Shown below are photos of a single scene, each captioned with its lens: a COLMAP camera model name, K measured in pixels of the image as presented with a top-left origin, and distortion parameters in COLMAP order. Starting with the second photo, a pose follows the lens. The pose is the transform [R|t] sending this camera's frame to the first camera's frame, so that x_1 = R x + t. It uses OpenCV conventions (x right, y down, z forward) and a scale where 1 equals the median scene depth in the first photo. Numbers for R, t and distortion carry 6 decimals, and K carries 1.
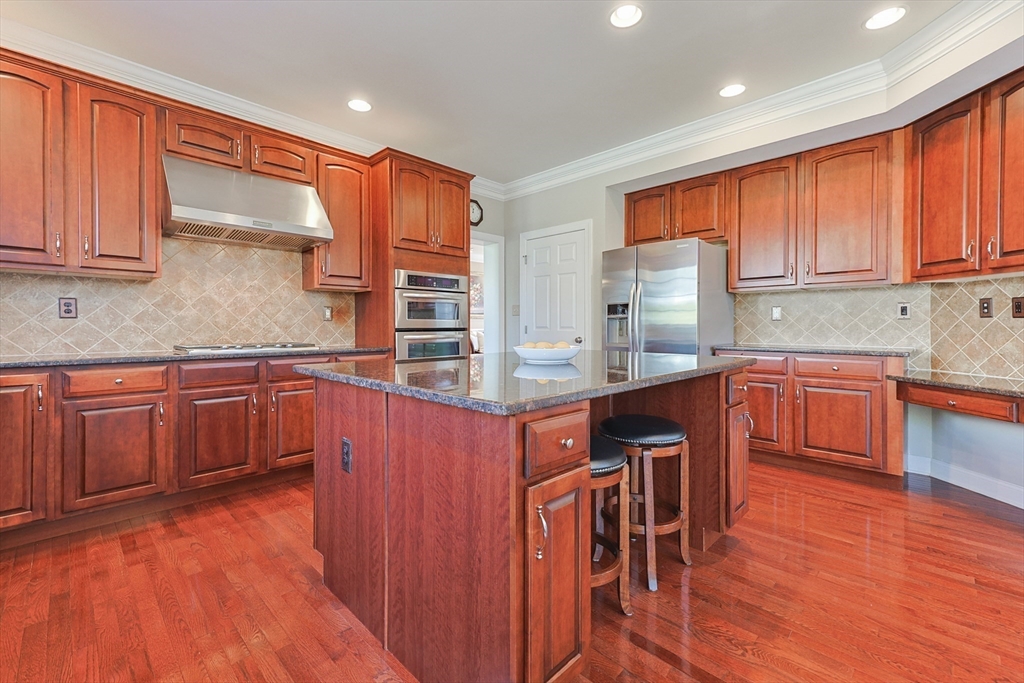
lens RADIAL K [[440.2, 0, 521.8], [0, 440.2, 332.5], [0, 0, 1]] dist [0.008146, 0.001050]
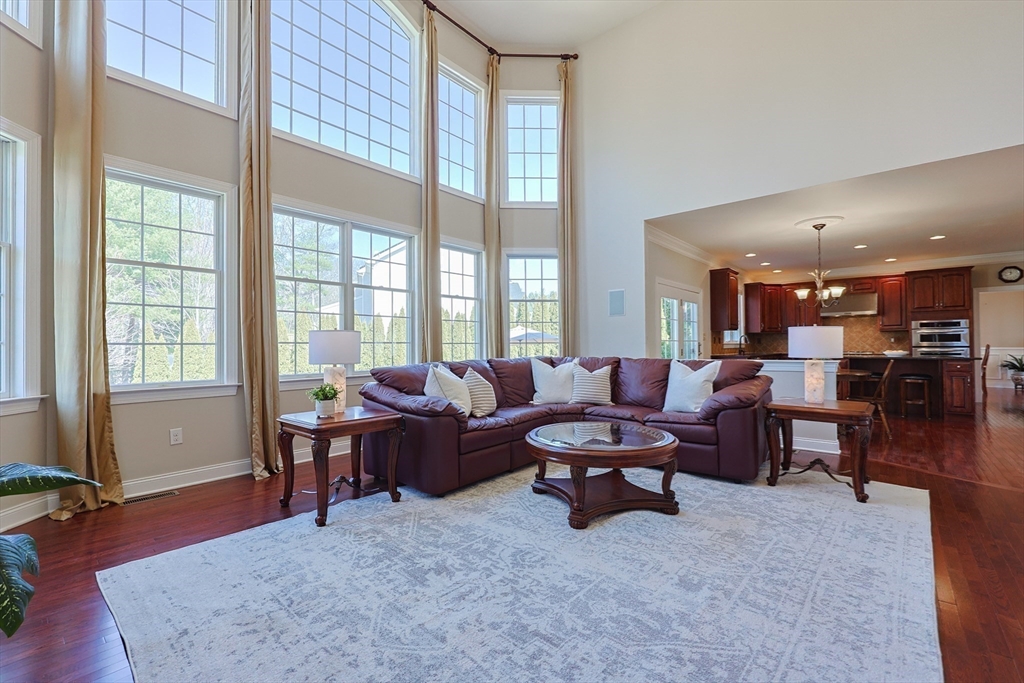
lens RADIAL K [[440.2, 0, 513.4], [0, 440.2, 342.3], [0, 0, 1]] dist [0.008146, 0.001050]
pose [[0.050145, -0.009710, -0.998695, 2.082257], [-0.004777, 0.999939, -0.009962, 0.004004], [0.998731, 0.005270, 0.050095, -1.322790]]
